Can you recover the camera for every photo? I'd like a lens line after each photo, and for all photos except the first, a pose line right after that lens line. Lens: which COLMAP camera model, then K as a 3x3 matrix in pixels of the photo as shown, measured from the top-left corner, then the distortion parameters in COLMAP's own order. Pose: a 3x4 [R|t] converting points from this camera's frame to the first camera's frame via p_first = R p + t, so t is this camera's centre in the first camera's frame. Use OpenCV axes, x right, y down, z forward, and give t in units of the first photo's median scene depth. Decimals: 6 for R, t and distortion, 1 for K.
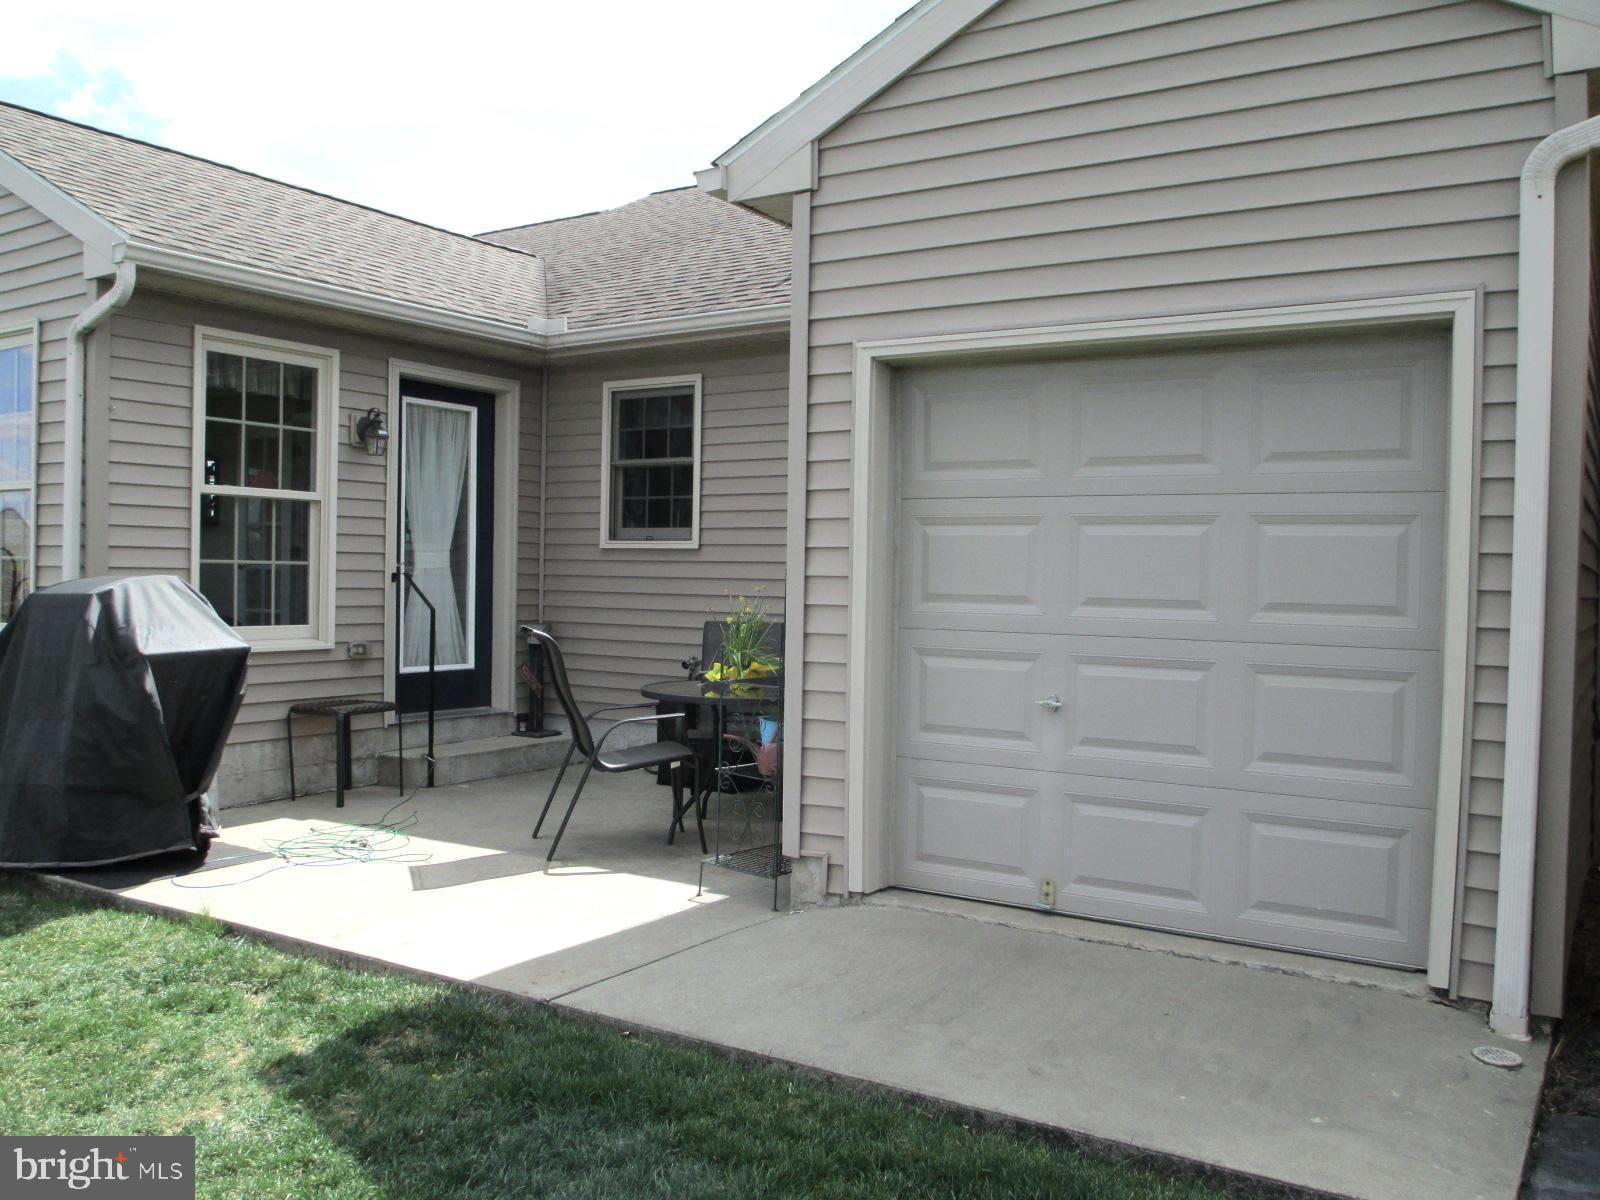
lens RADIAL K [[1315.4, 0, 802.4], [0, 1315.4, 589.0], [0, 0, 1]] dist [-0.072776, 0.028668]
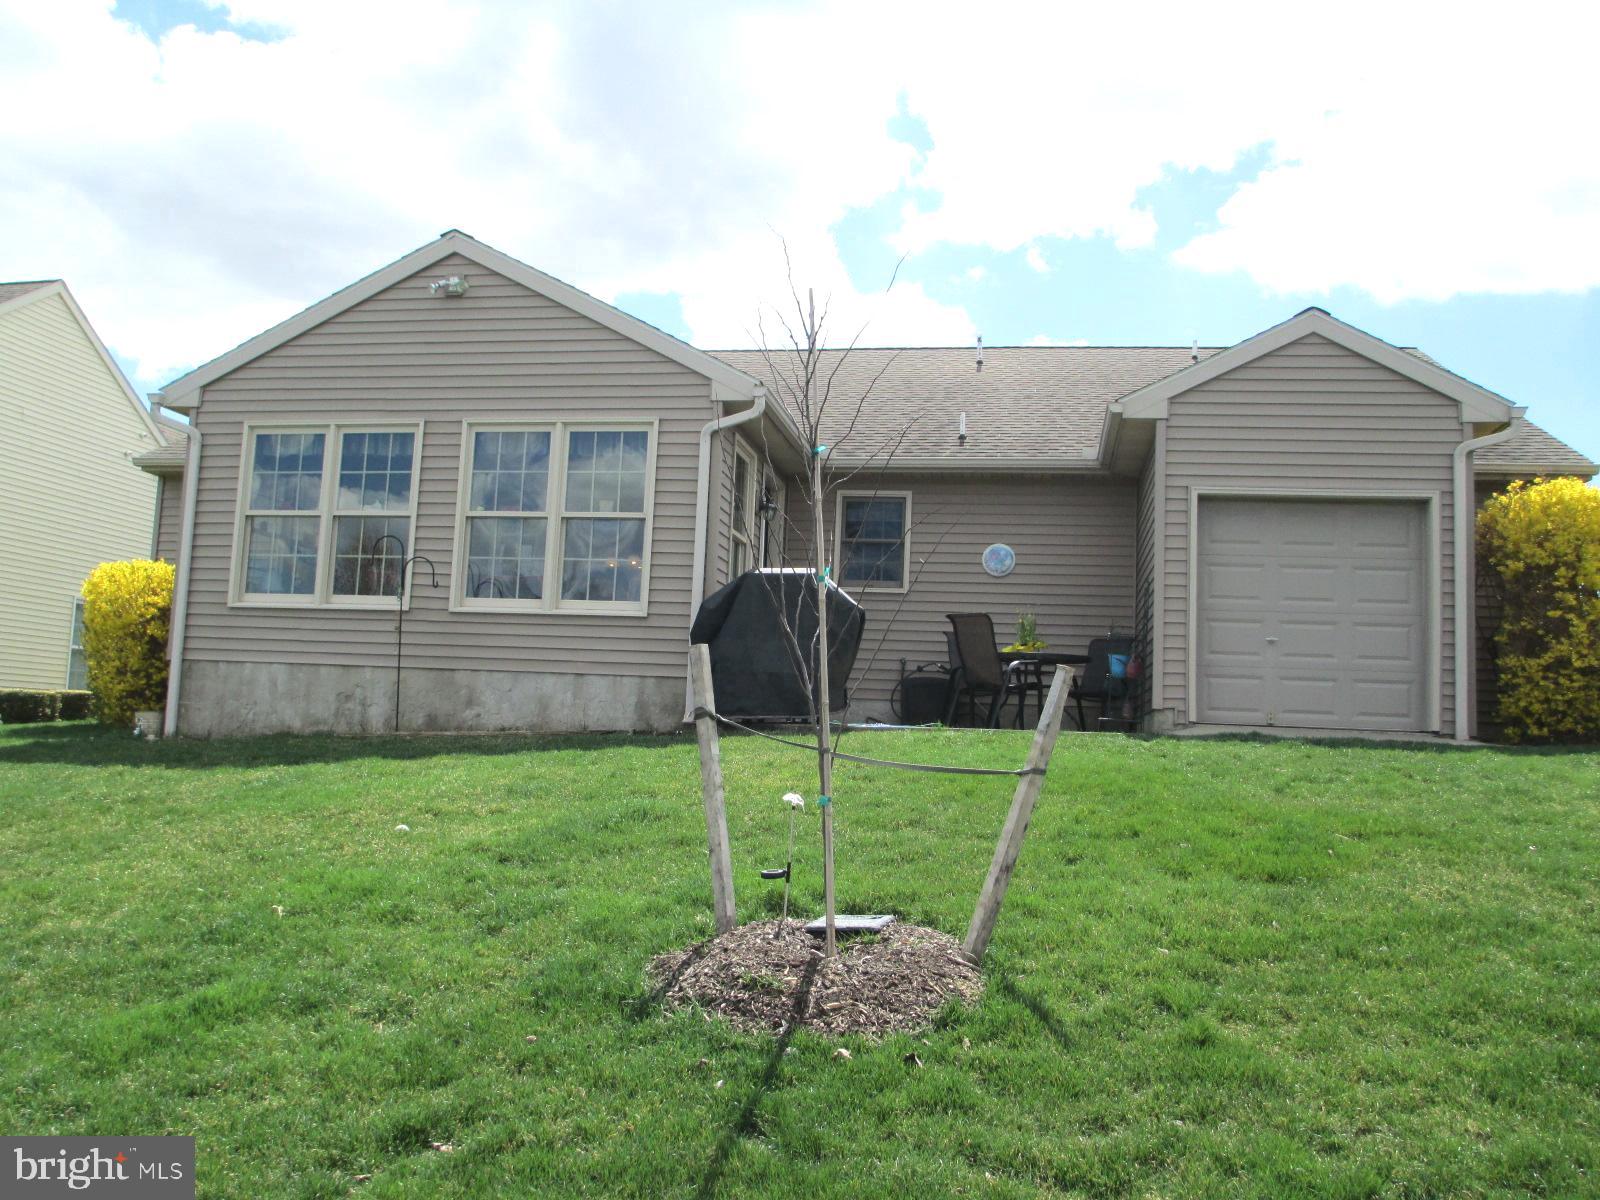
lens RADIAL K [[1315.4, 0, 794.0], [0, 1315.4, 603.9], [0, 0, 1]] dist [-0.072776, 0.028668]
pose [[0.928462, 0.065188, 0.365662, -1.146426], [-0.028907, 0.994174, -0.103838, 0.223797], [-0.370301, 0.085839, 0.924937, -0.695170]]
